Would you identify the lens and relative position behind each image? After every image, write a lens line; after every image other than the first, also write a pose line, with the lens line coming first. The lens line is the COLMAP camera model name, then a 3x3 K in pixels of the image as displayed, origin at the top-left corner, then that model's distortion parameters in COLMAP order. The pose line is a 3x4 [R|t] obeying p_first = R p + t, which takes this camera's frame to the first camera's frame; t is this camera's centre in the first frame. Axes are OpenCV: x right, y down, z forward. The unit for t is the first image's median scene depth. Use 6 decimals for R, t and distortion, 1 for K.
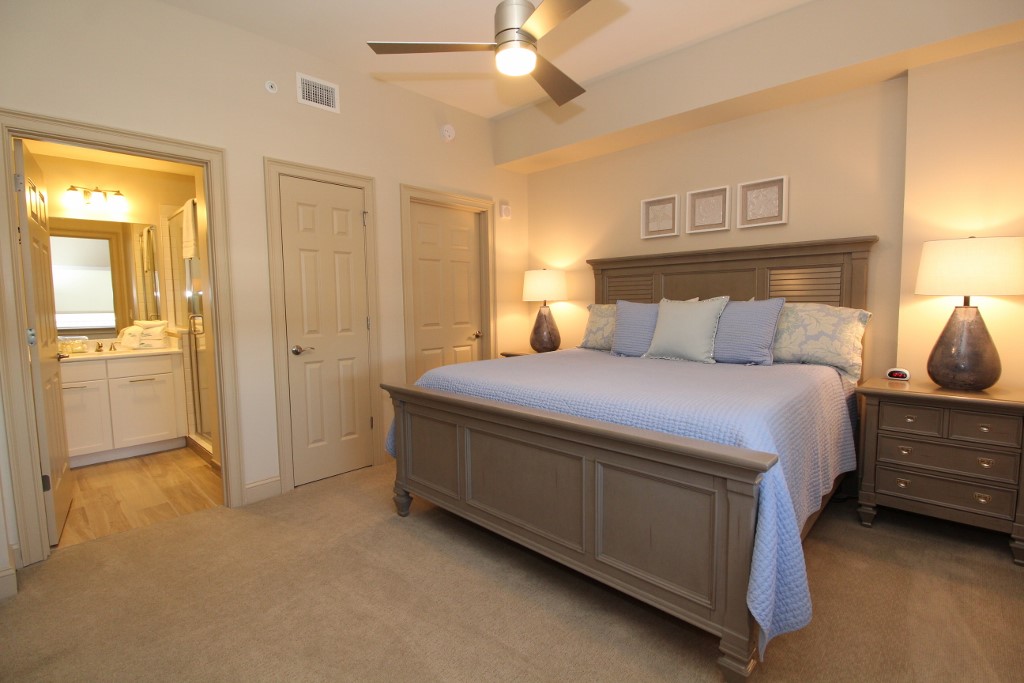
lens RADIAL K [[493.8, 0, 517.6], [0, 493.8, 328.9], [0, 0, 1]] dist [0.001387, -0.000013]
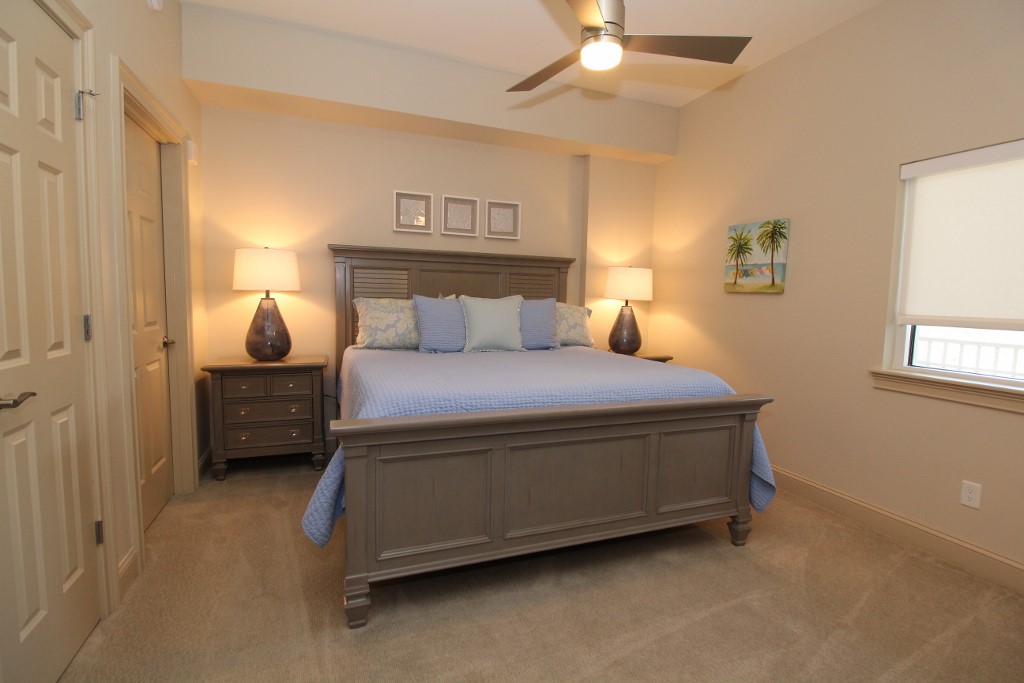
lens RADIAL K [[477.3, 0, 512.0], [0, 477.3, 338.8], [0, 0, 1]] dist [0.003301, -0.014605]
pose [[0.414606, -0.054825, 0.908348, -0.576054], [0.021599, 0.998495, 0.050407, -0.016837], [-0.909745, -0.001280, 0.415166, 0.465910]]
